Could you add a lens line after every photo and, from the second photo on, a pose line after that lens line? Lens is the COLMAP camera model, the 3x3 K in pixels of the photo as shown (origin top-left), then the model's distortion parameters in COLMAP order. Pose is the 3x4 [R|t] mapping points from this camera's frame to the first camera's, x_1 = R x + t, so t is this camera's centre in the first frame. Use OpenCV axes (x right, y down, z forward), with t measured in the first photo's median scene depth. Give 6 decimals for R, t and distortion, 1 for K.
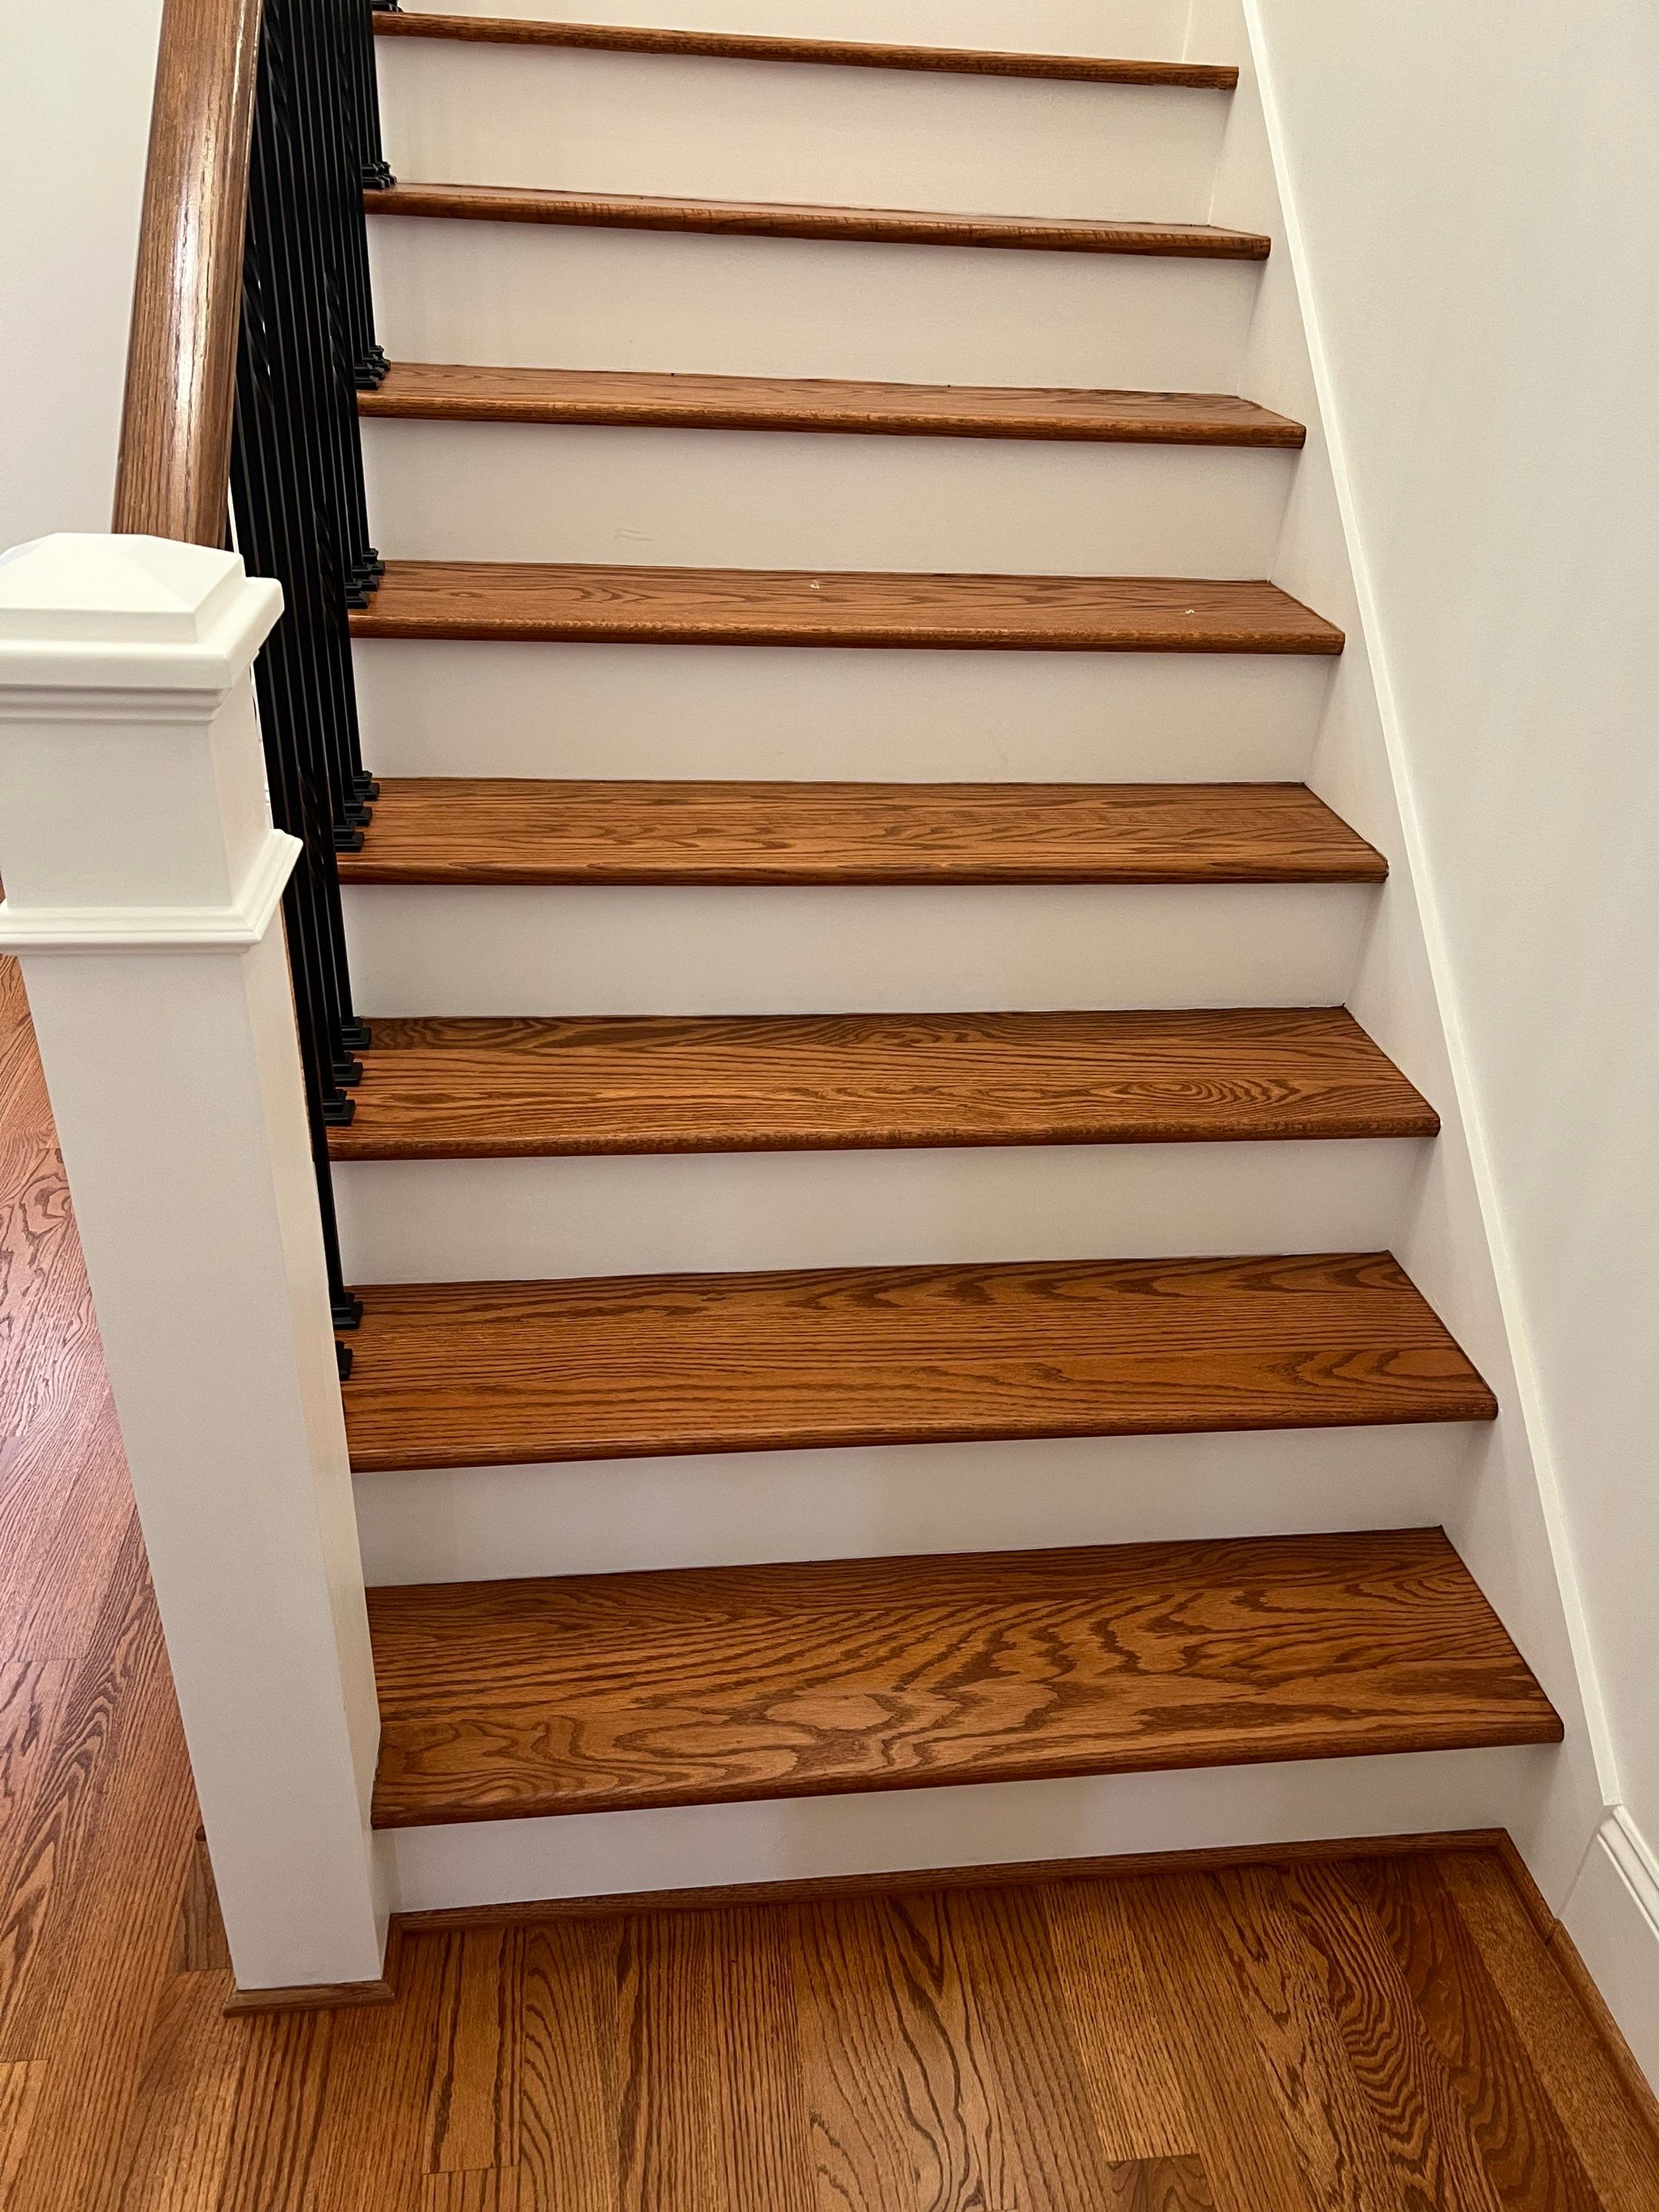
lens RADIAL K [[1660.1, 0, 829.2], [0, 1660.1, 1109.5], [0, 0, 1]] dist [0.010670, -0.011065]
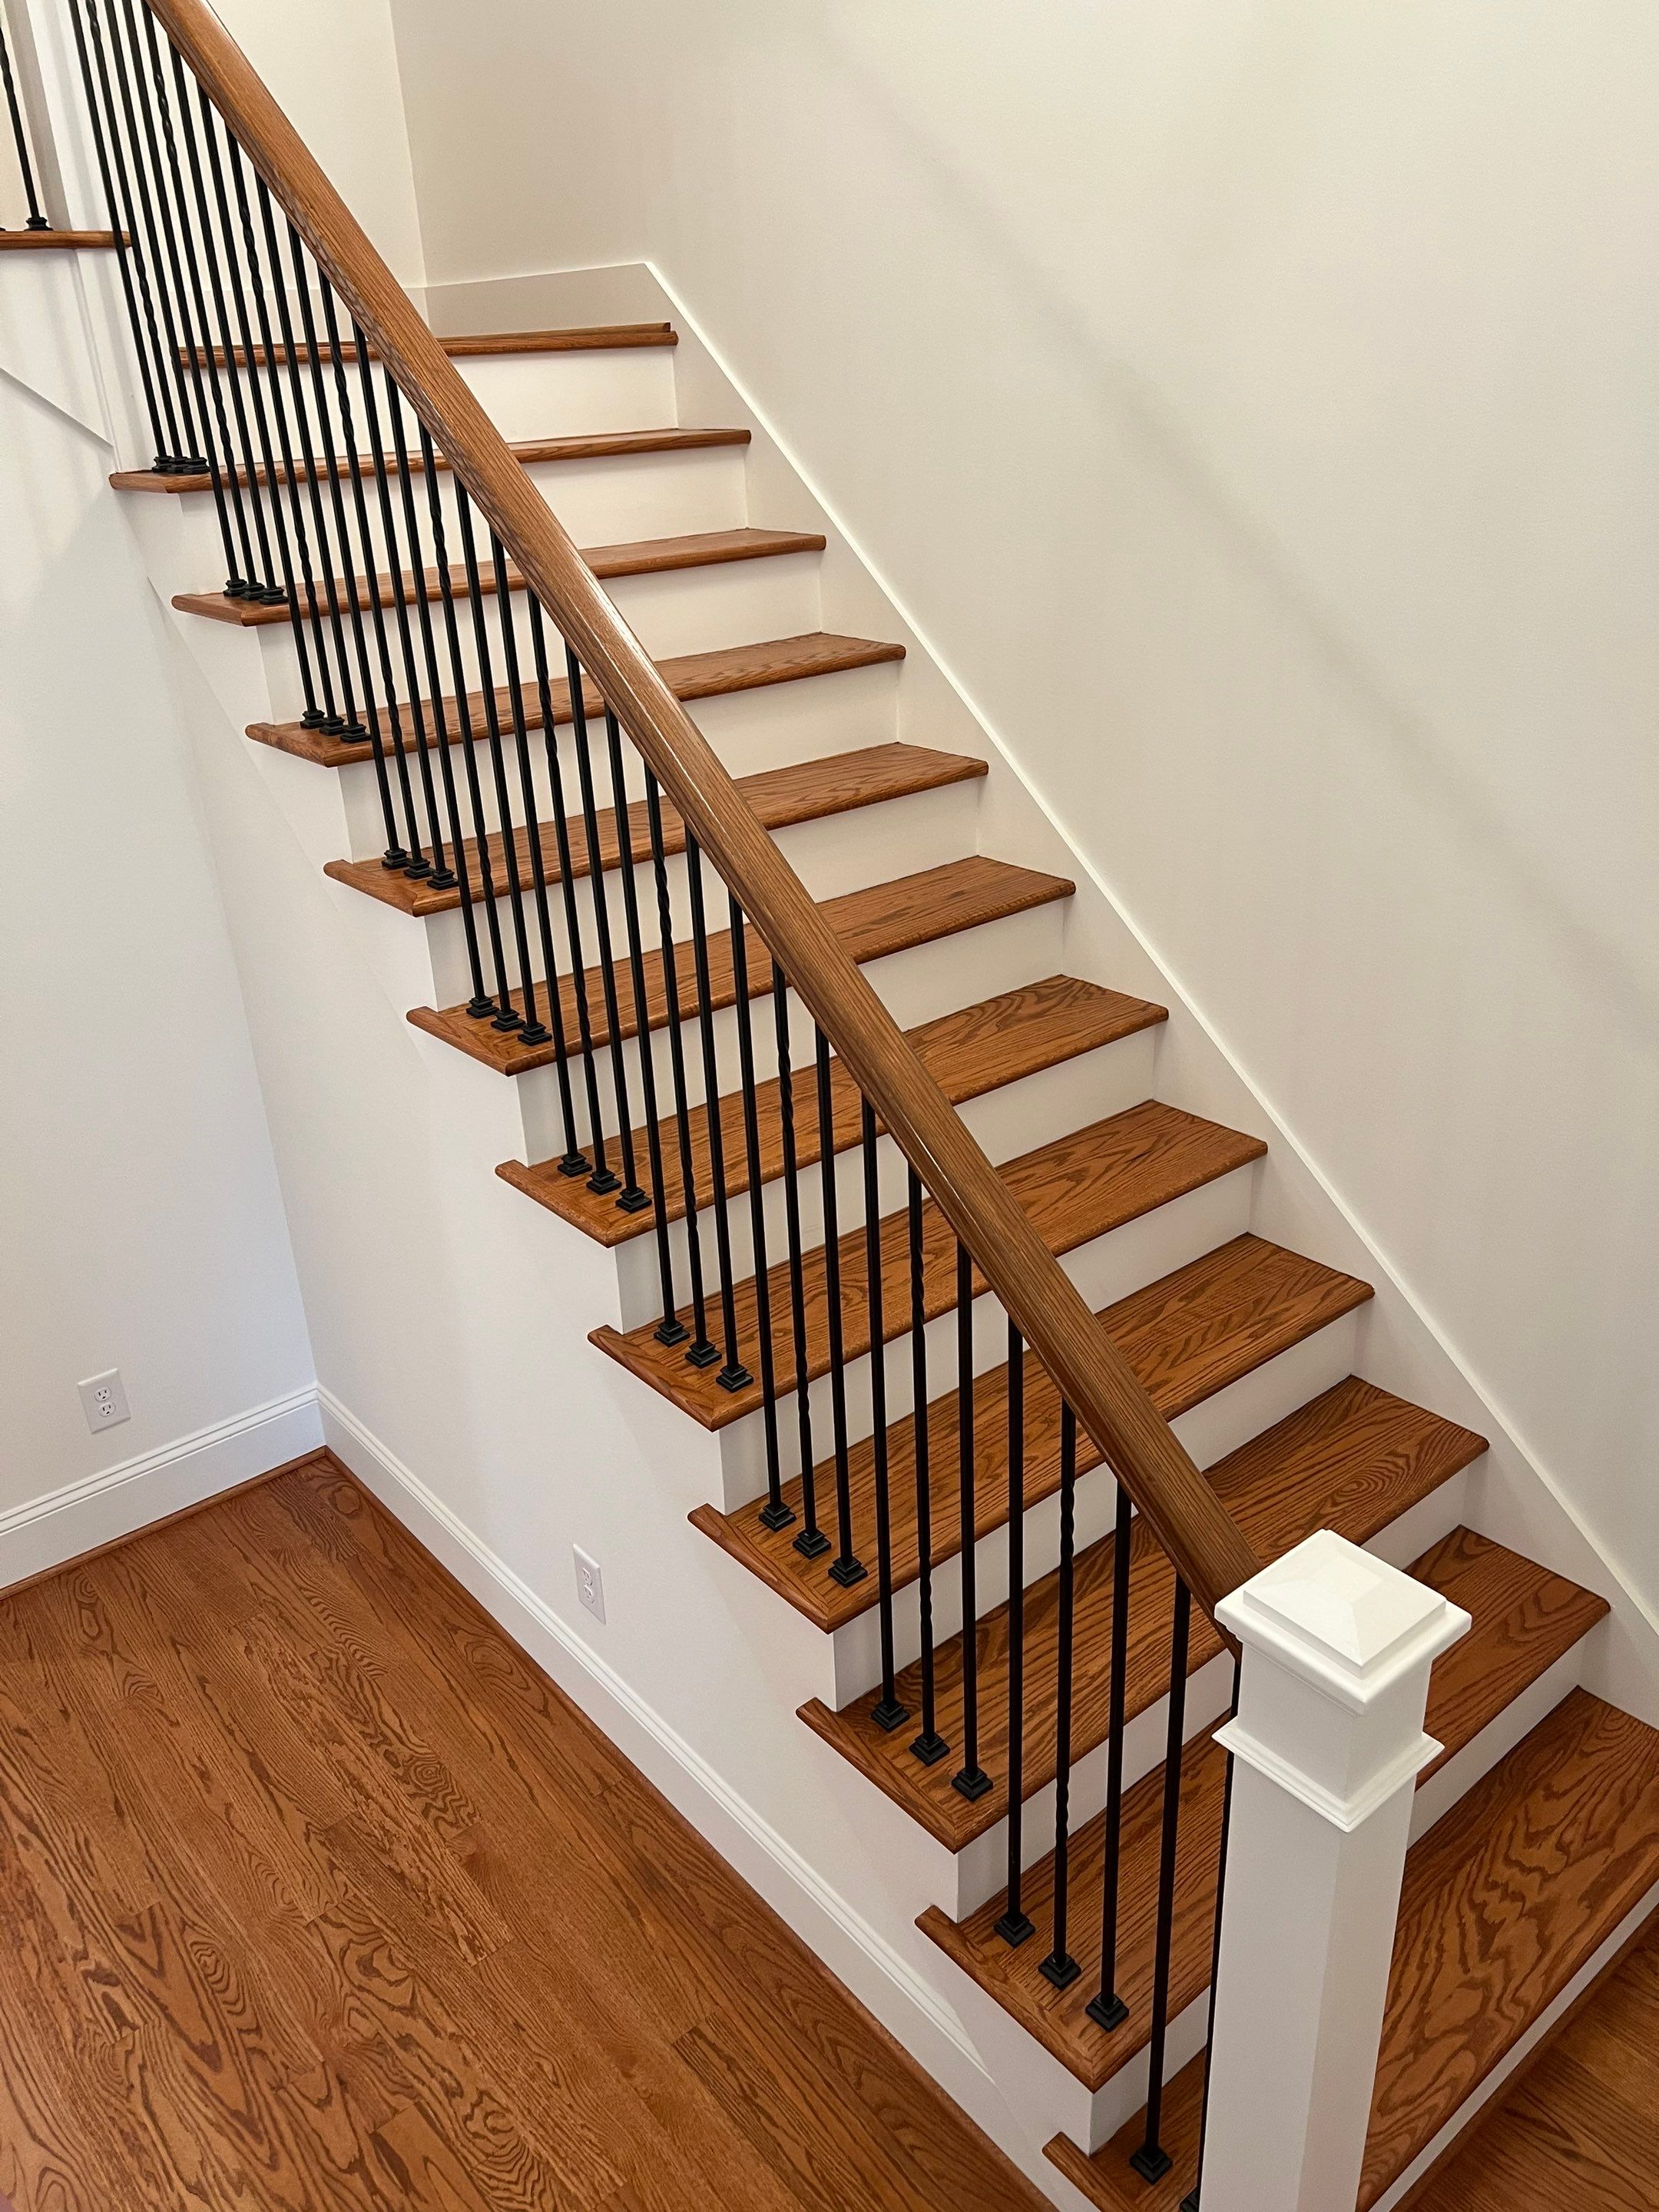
lens RADIAL K [[1660.1, 0, 826.3], [0, 1660.1, 1107.5], [0, 0, 1]] dist [0.010670, -0.011065]
pose [[0.839722, -0.303630, 0.450194, -0.842114], [0.343151, 0.939257, -0.006585, -0.541455], [-0.420849, 0.160015, 0.892906, -0.199460]]
